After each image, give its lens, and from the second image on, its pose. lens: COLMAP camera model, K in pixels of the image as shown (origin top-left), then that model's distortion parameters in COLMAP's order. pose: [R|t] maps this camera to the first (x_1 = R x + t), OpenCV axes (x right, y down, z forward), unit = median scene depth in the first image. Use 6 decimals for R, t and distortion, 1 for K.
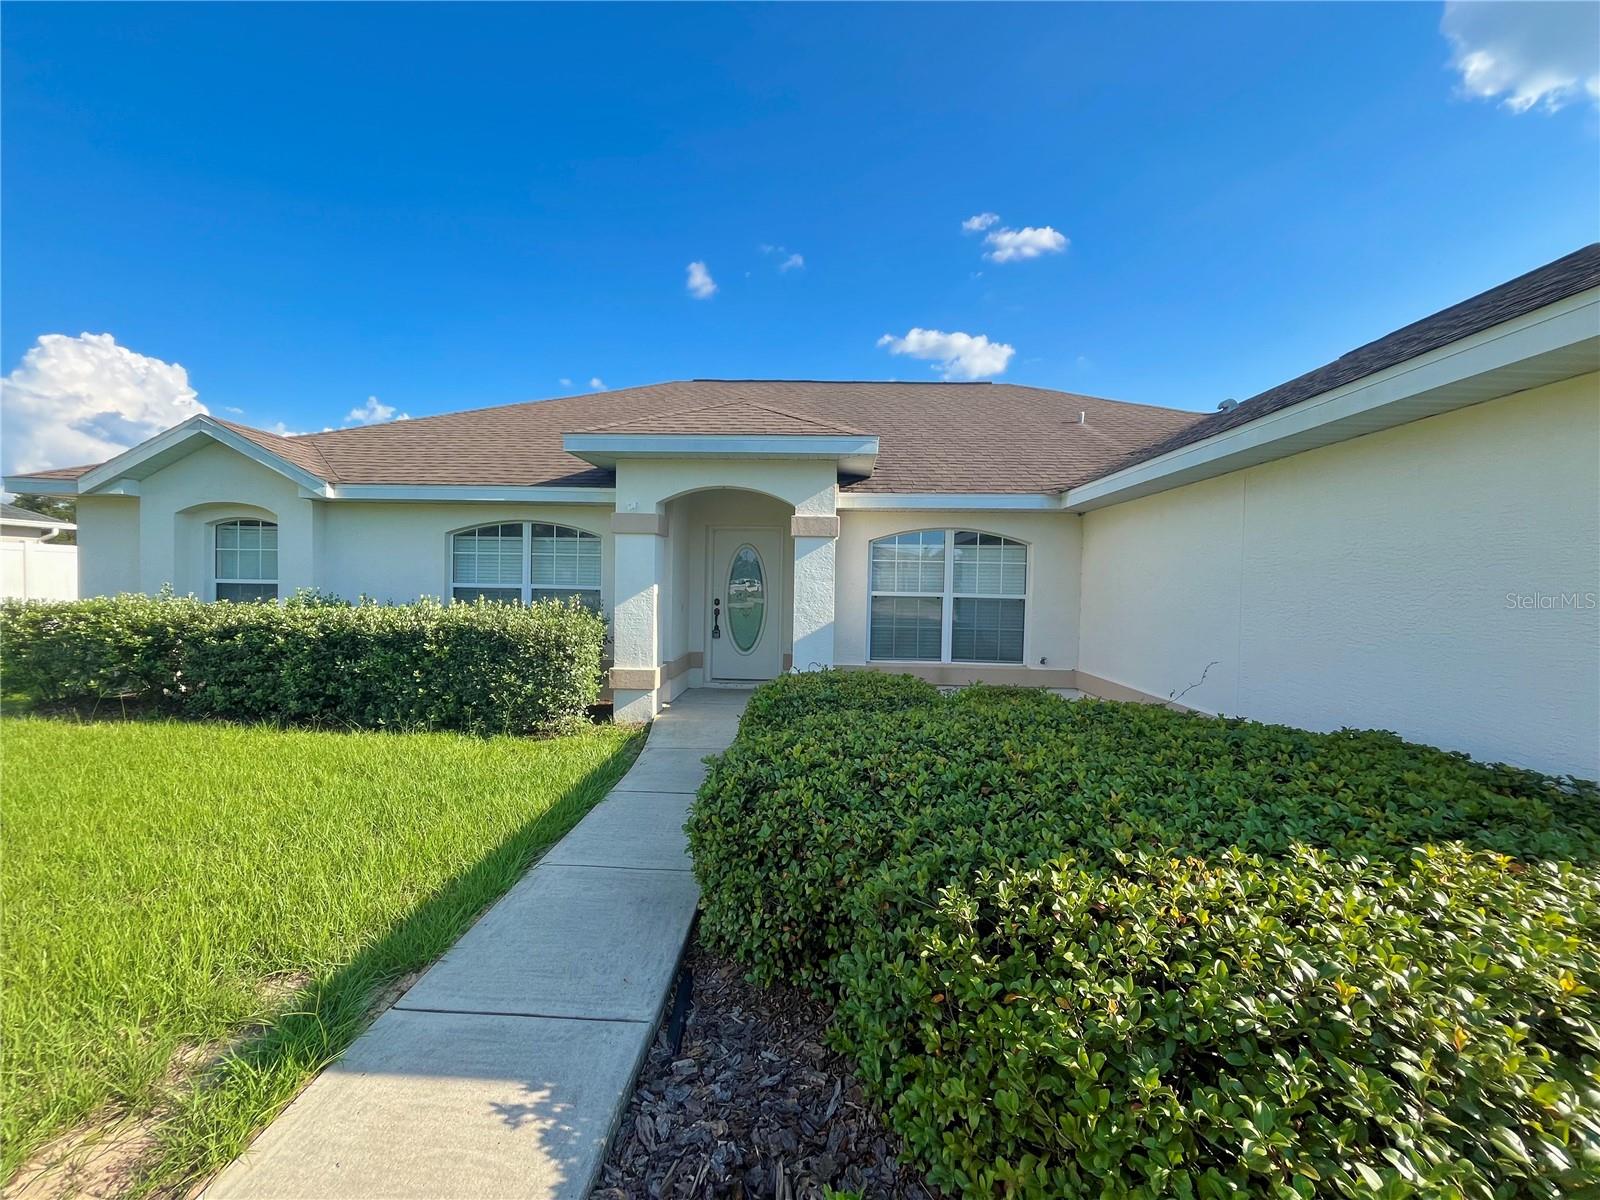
lens RADIAL K [[652.3, 0, 800.0], [0, 652.3, 600.0], [0, 0, 1]] dist [0.000364, 0.000018]
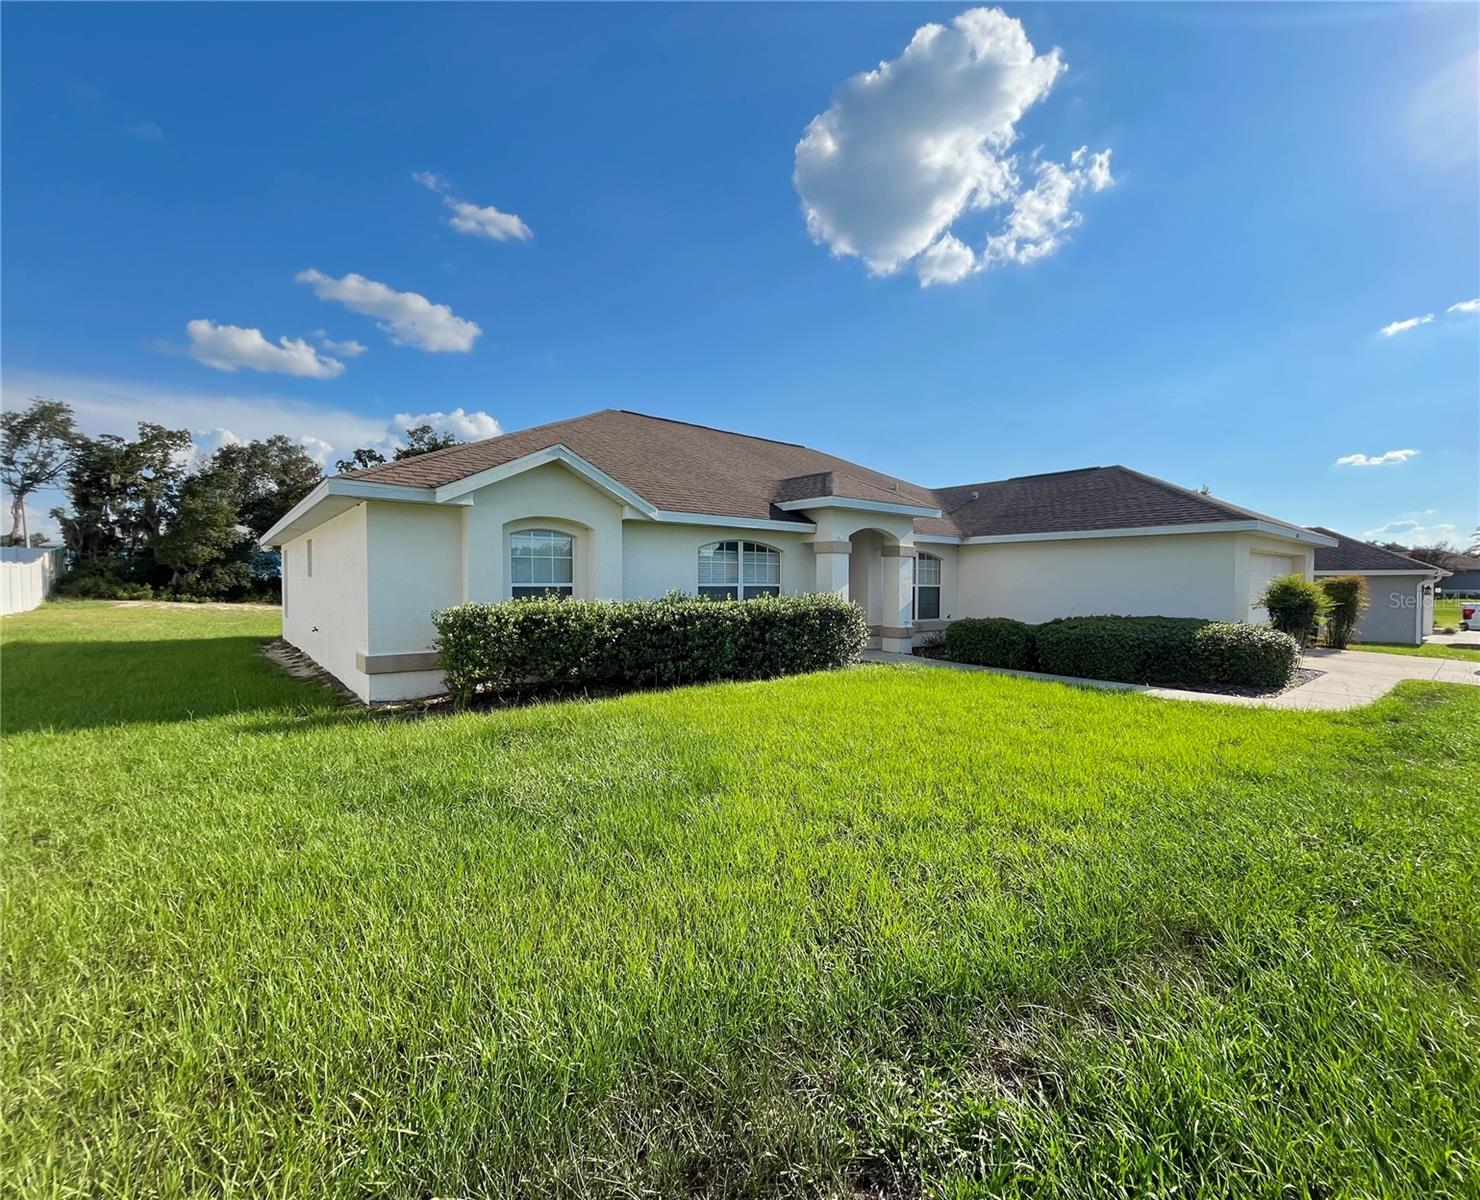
lens RADIAL K [[647.0, 0, 809.2], [0, 647.0, 604.0], [0, 0, 1]] dist [-0.025619, -0.000335]
pose [[0.704719, -0.037846, 0.708476, -1.372432], [0.023332, 0.999272, 0.030171, -0.018893], [-0.709103, -0.004732, 0.705089, -0.133840]]
